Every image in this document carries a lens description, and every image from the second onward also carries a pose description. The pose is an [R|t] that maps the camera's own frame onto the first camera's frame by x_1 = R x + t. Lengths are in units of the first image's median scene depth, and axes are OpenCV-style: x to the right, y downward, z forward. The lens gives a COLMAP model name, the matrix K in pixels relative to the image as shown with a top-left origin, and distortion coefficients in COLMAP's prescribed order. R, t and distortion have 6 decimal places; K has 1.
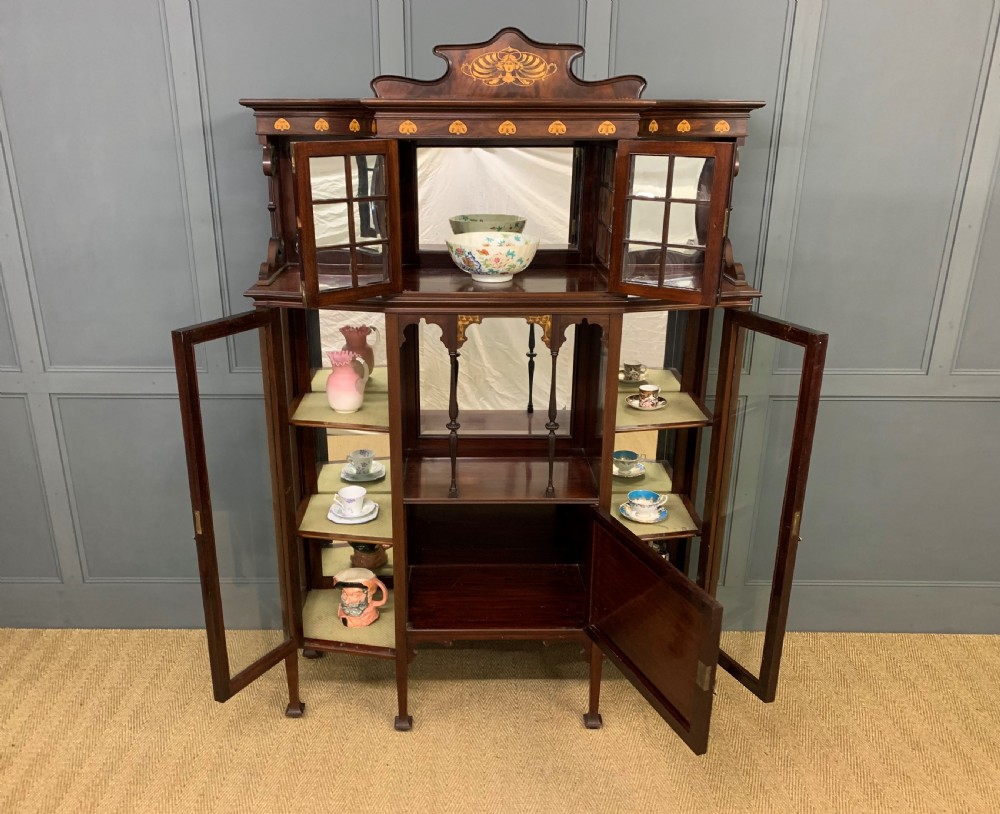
lens RADIAL K [[805.2, 0, 482.0], [0, 805.2, 406.5], [0, 0, 1]] dist [0.045112, -0.007261]
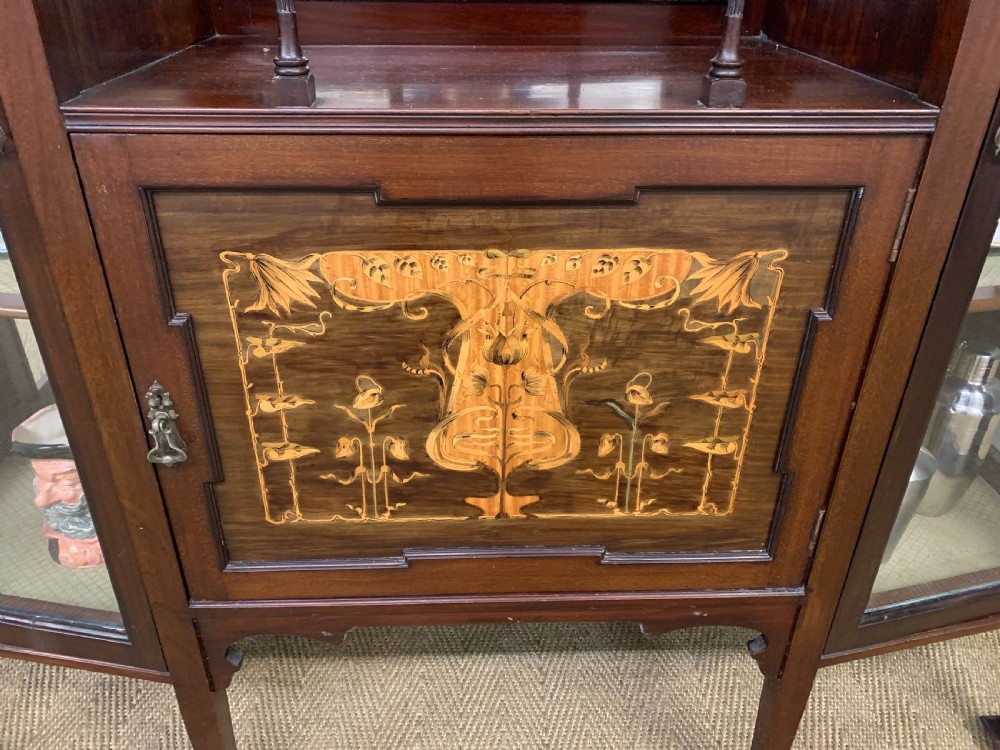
lens RADIAL K [[792.7, 0, 500.0], [0, 792.7, 375.0], [0, 0, 1]] dist [0.059379, -0.060762]
pose [[0.999819, -0.005989, 0.018061, 0.017383], [0.002192, 0.979116, 0.203289, 0.142039], [-0.018901, -0.203213, 0.978952, 0.770068]]
